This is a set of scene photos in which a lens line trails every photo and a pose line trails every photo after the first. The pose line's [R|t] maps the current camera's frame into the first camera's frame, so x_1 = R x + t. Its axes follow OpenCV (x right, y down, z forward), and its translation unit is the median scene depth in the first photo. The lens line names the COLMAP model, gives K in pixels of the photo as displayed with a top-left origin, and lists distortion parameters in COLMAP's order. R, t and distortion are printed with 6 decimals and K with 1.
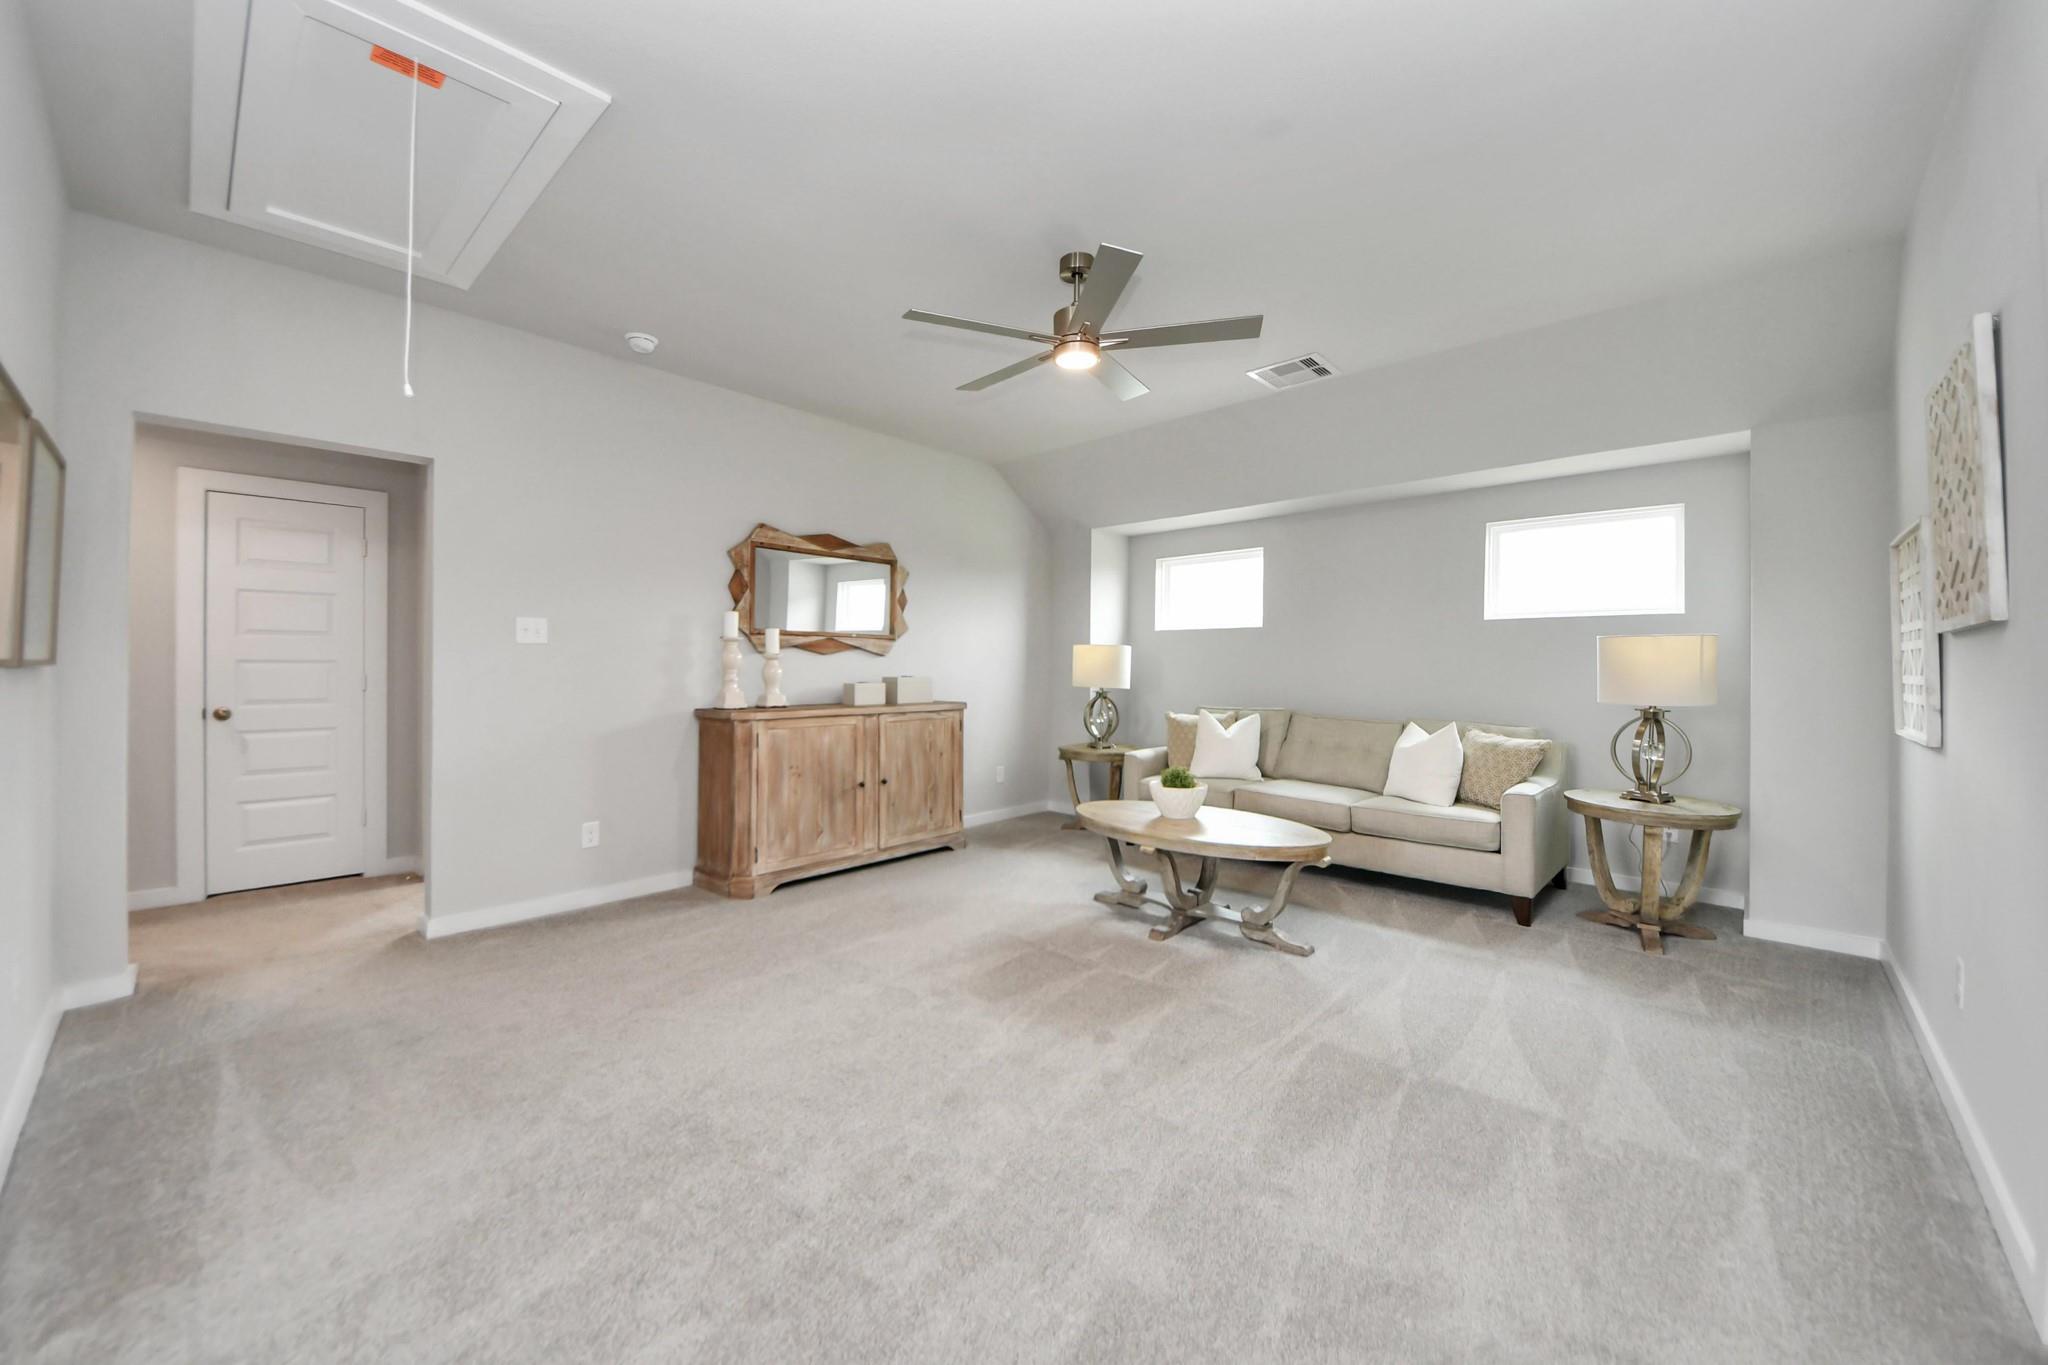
lens RADIAL K [[760.9, 0, 1001.9], [0, 760.9, 676.7], [0, 0, 1]] dist [0.029279, -0.016164]
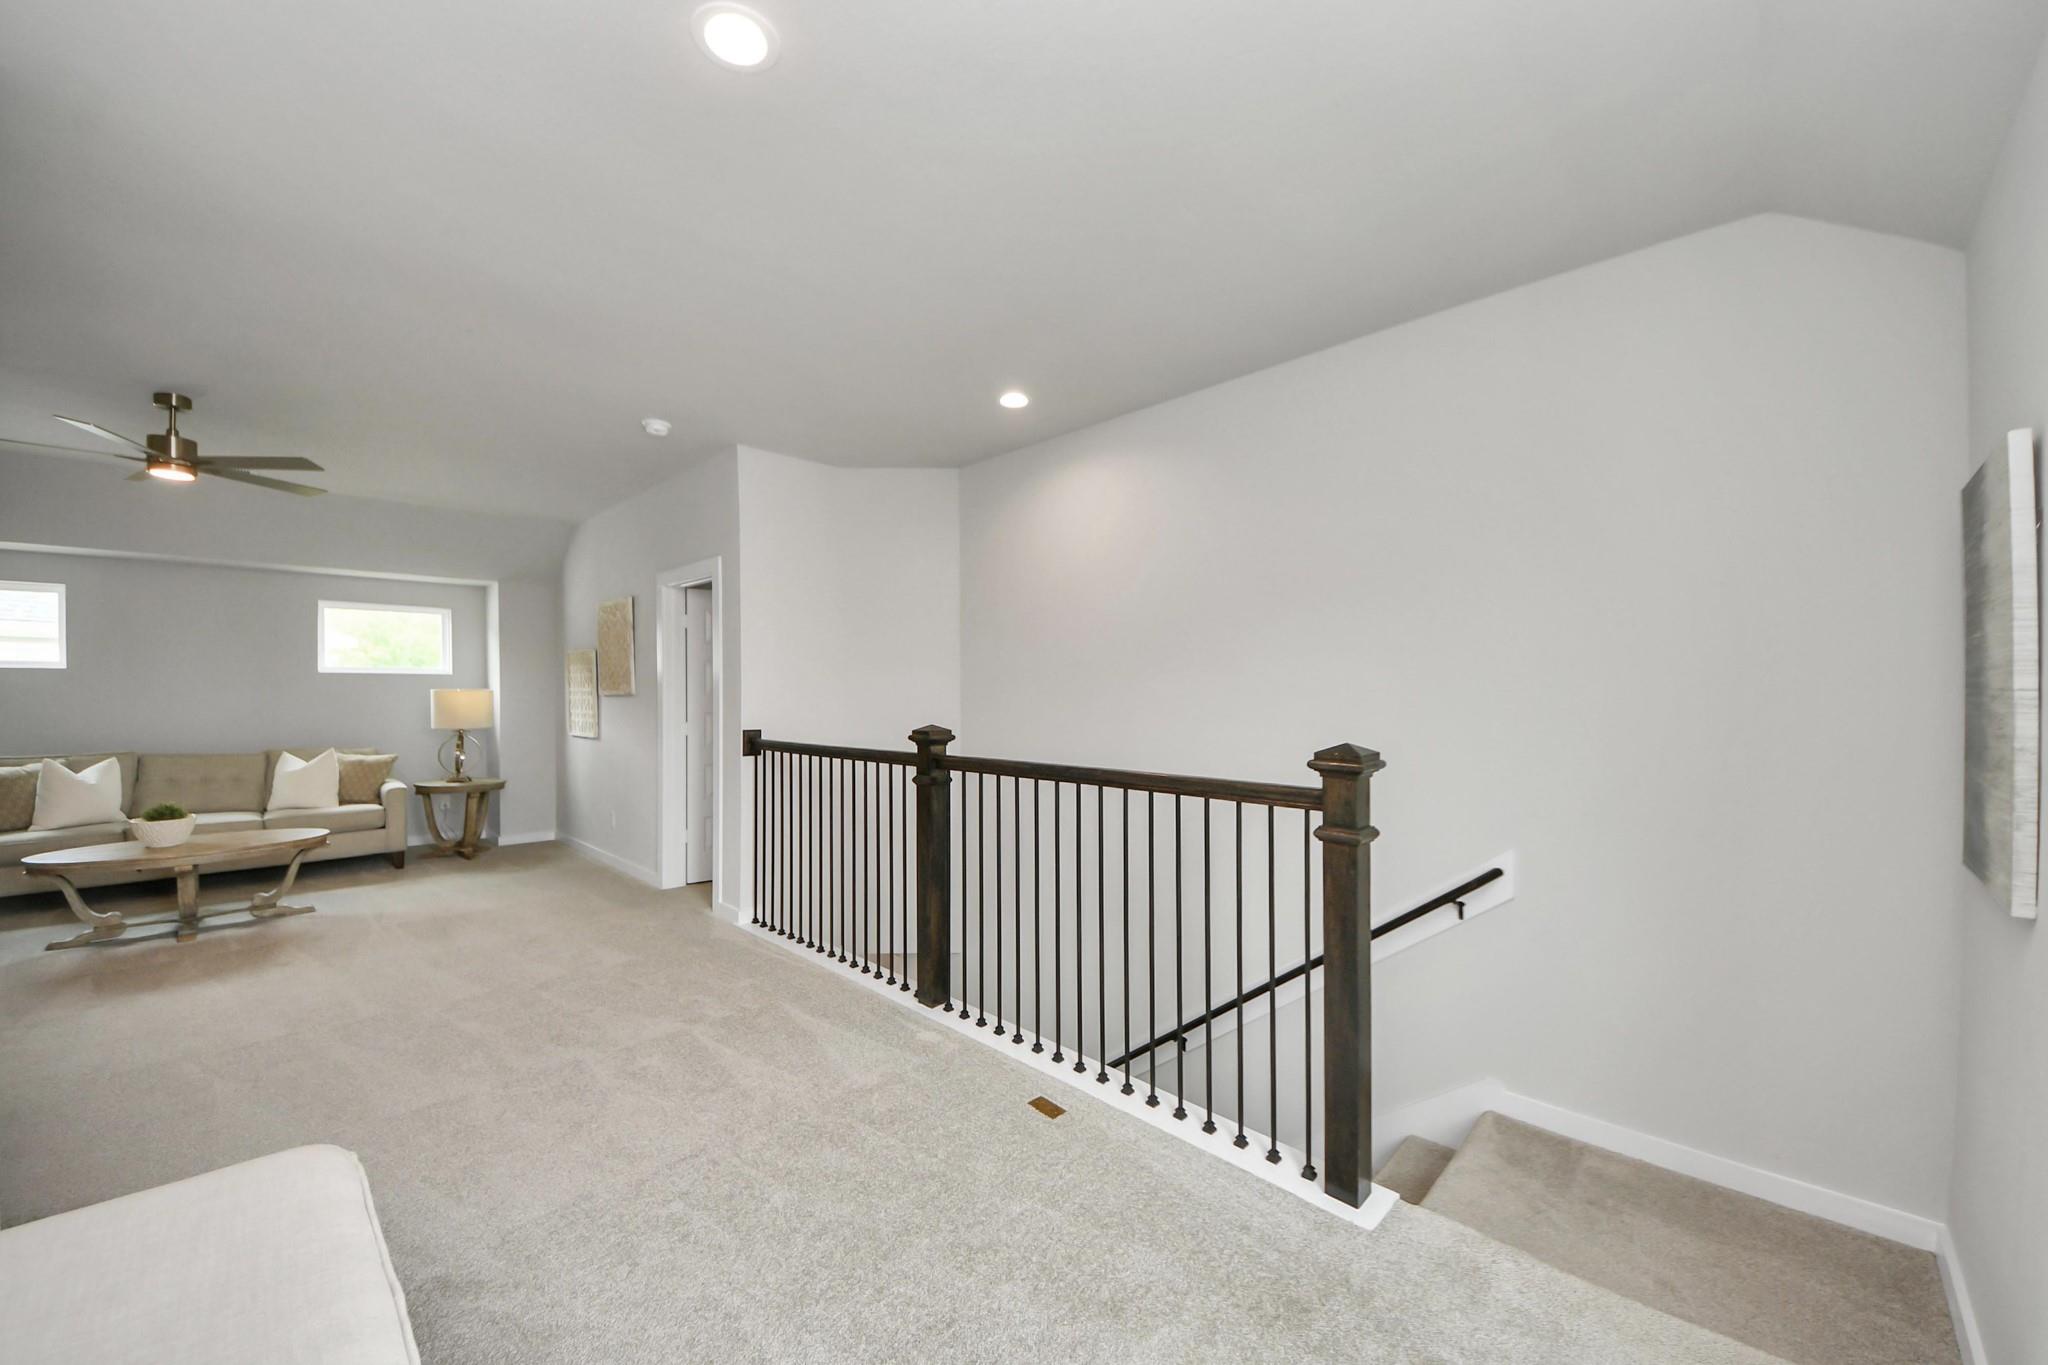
lens RADIAL K [[801.6, 0, 1024.0], [0, 801.6, 682.5], [0, 0, 1]] dist [-0.000427, -0.010809]
pose [[0.014131, 0.007283, 0.999874, -0.852485], [0.016787, 0.999831, -0.007520, -0.029230], [-0.999759, 0.016891, 0.014006, -0.297178]]
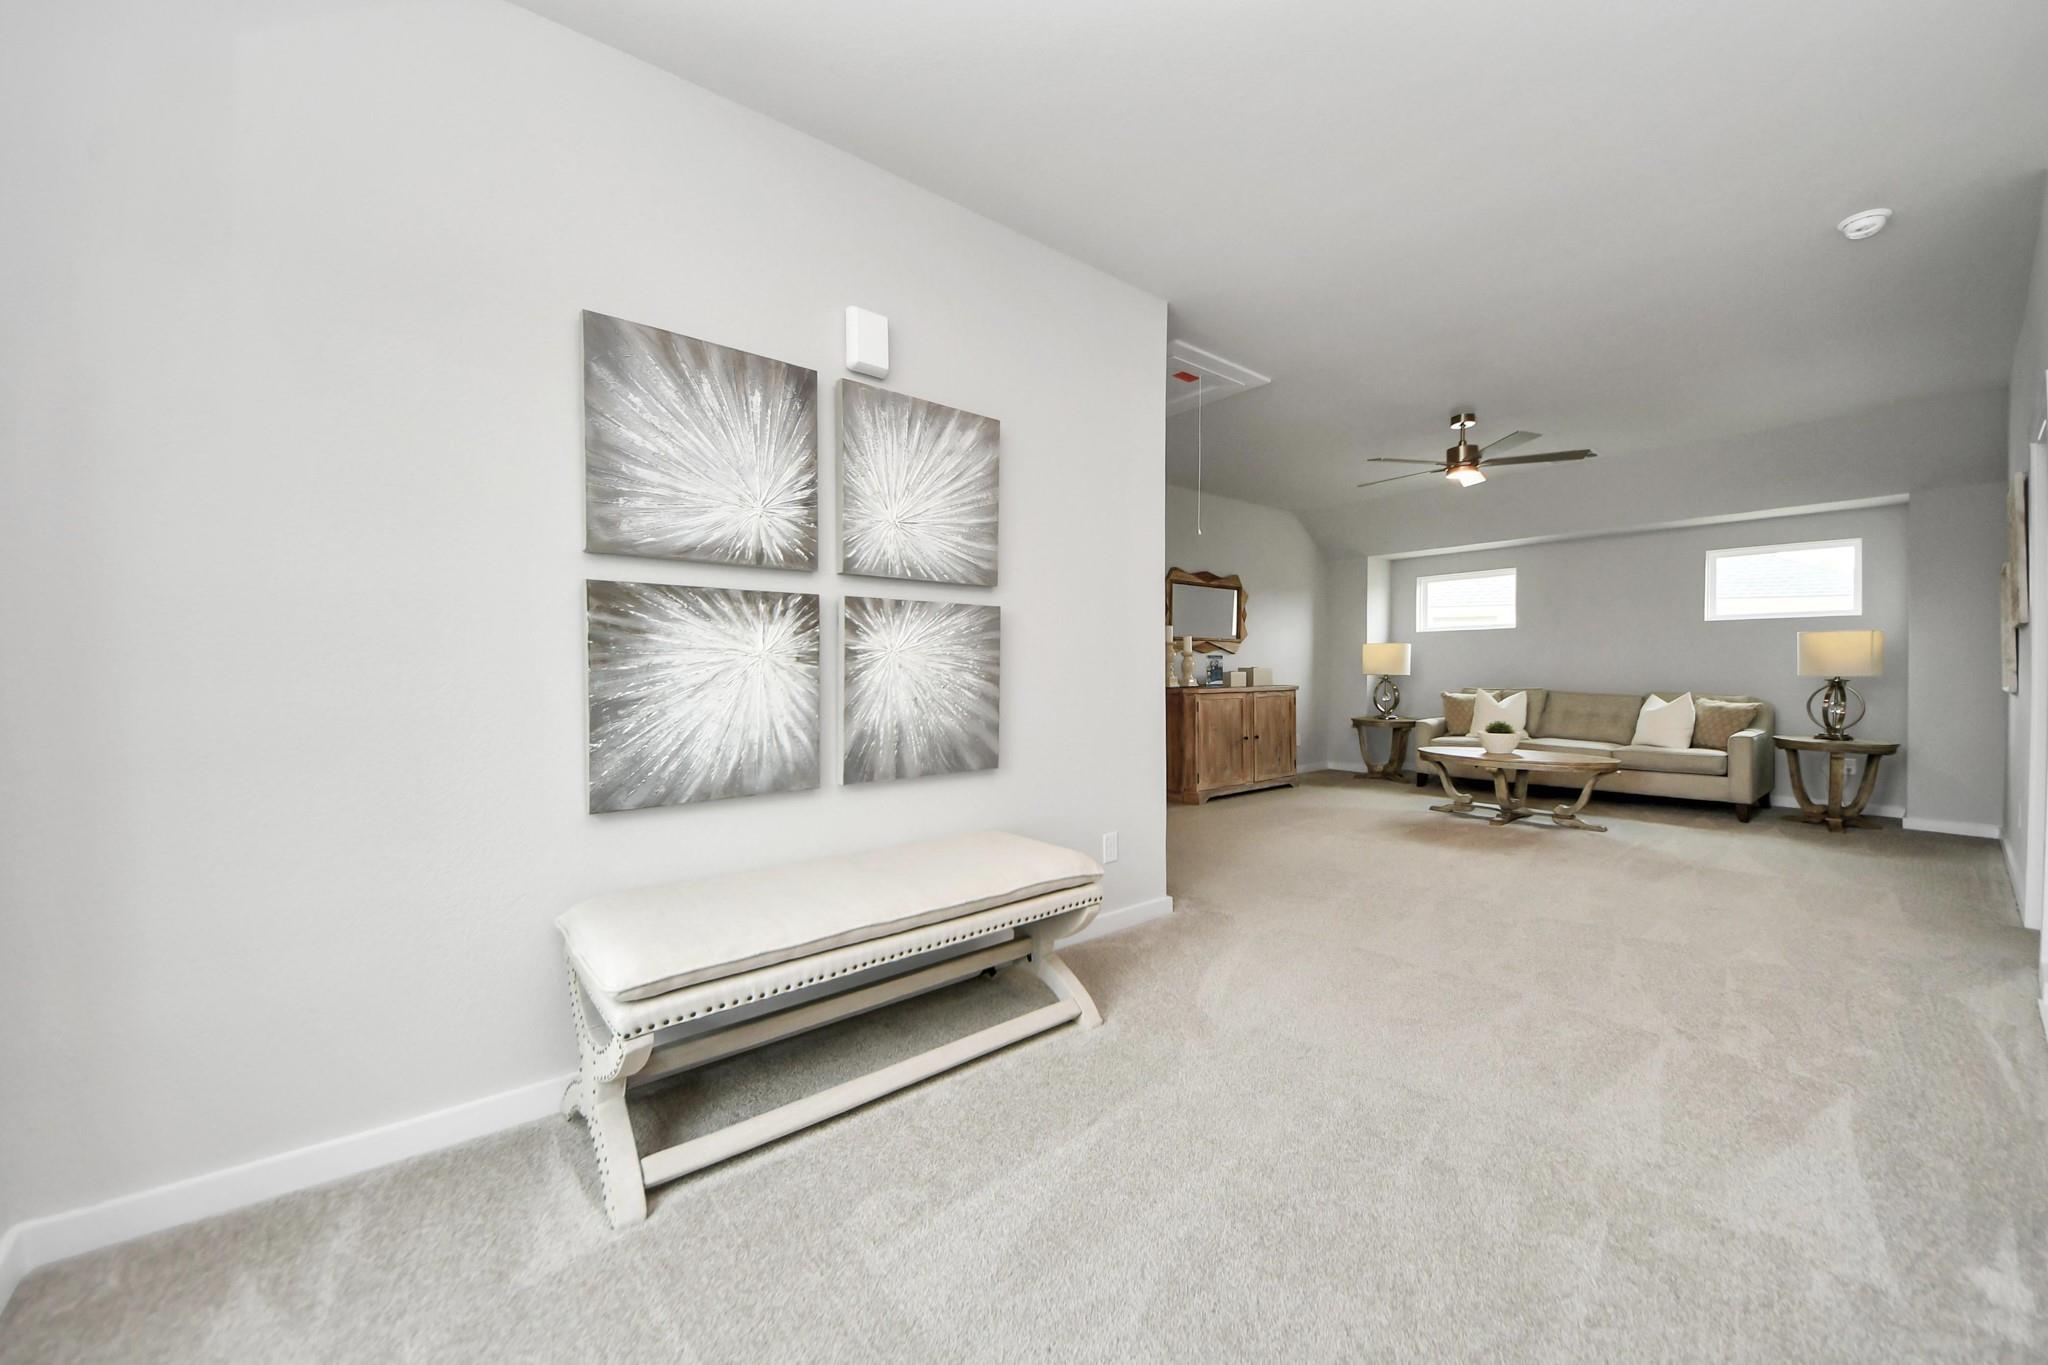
lens RADIAL K [[738.3, 0, 1017.4], [0, 738.3, 684.3], [0, 0, 1]] dist [0.019226, -0.015512]
pose [[0.991052, -0.006642, -0.133314, -0.479645], [0.007219, 0.999967, 0.003845, 0.028365], [0.133284, -0.004773, 0.991066, -0.560674]]
